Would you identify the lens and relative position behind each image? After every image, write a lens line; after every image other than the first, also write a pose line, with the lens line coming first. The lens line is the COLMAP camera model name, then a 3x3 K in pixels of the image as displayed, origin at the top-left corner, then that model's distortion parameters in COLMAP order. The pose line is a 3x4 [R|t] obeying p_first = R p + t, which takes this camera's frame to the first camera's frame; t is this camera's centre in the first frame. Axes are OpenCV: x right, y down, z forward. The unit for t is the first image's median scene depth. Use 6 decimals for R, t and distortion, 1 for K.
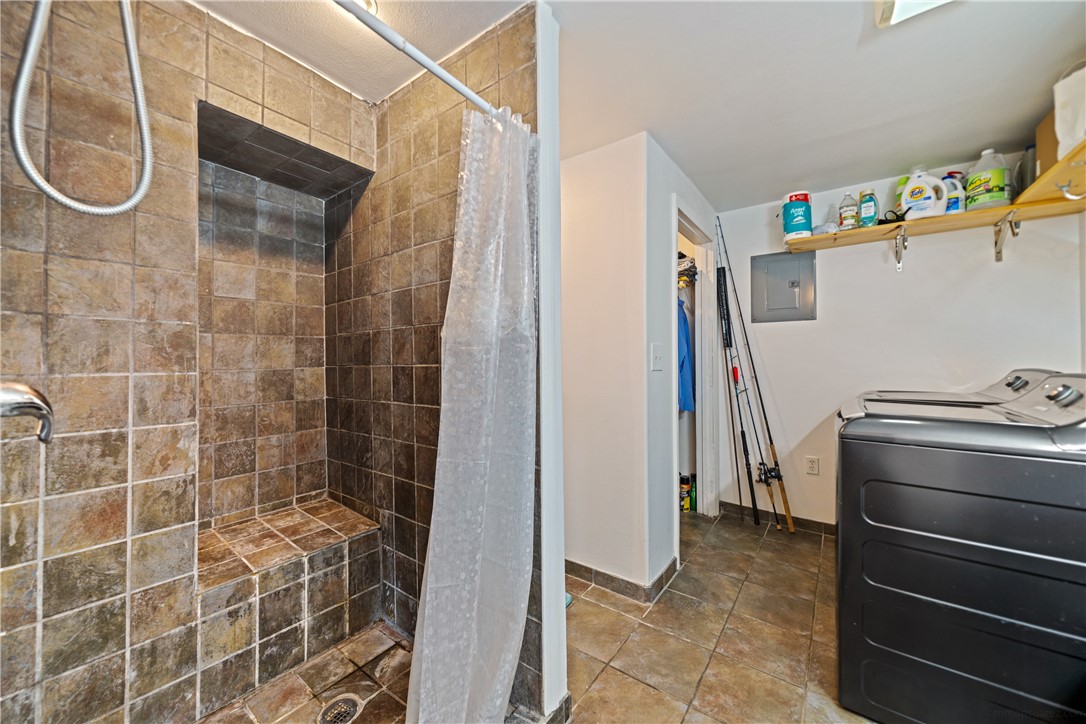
lens RADIAL K [[409.8, 0, 541.1], [0, 409.8, 360.3], [0, 0, 1]] dist [-0.002047, 0.000375]
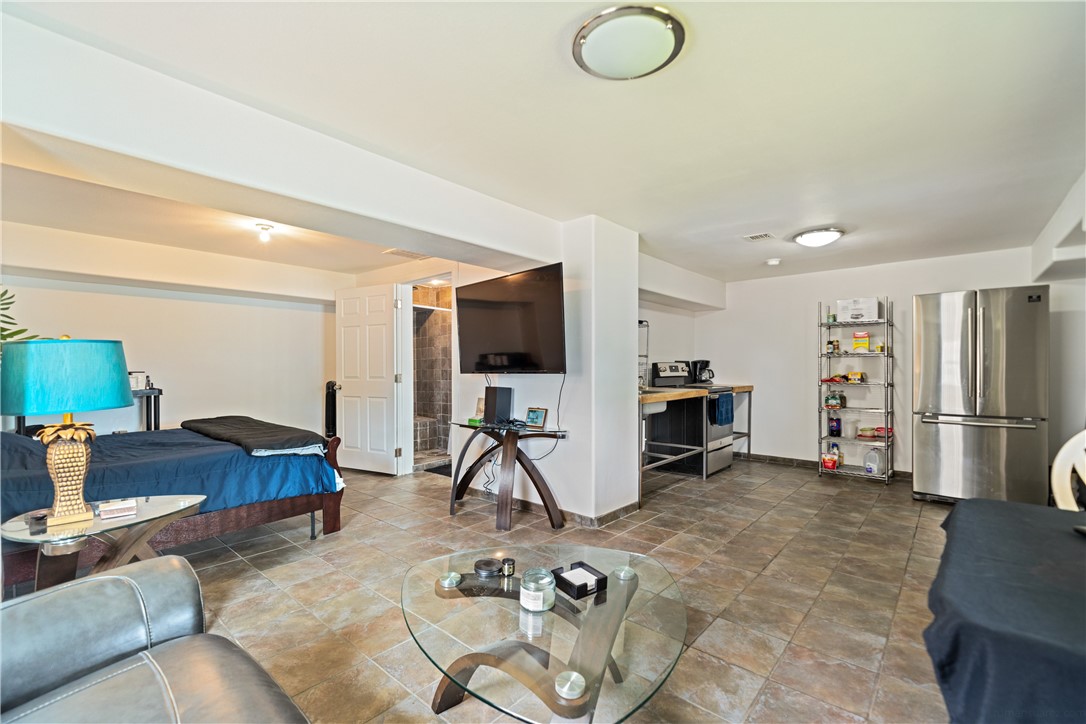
lens RADIAL K [[481.9, 0, 540.2], [0, 481.9, 365.8], [0, 0, 1]] dist [-0.001213, -0.000150]
pose [[0.996744, -0.000424, -0.080629, 0.724422], [0.000615, 0.999997, 0.002352, -0.023790], [0.080628, -0.002394, 0.996741, -2.731081]]
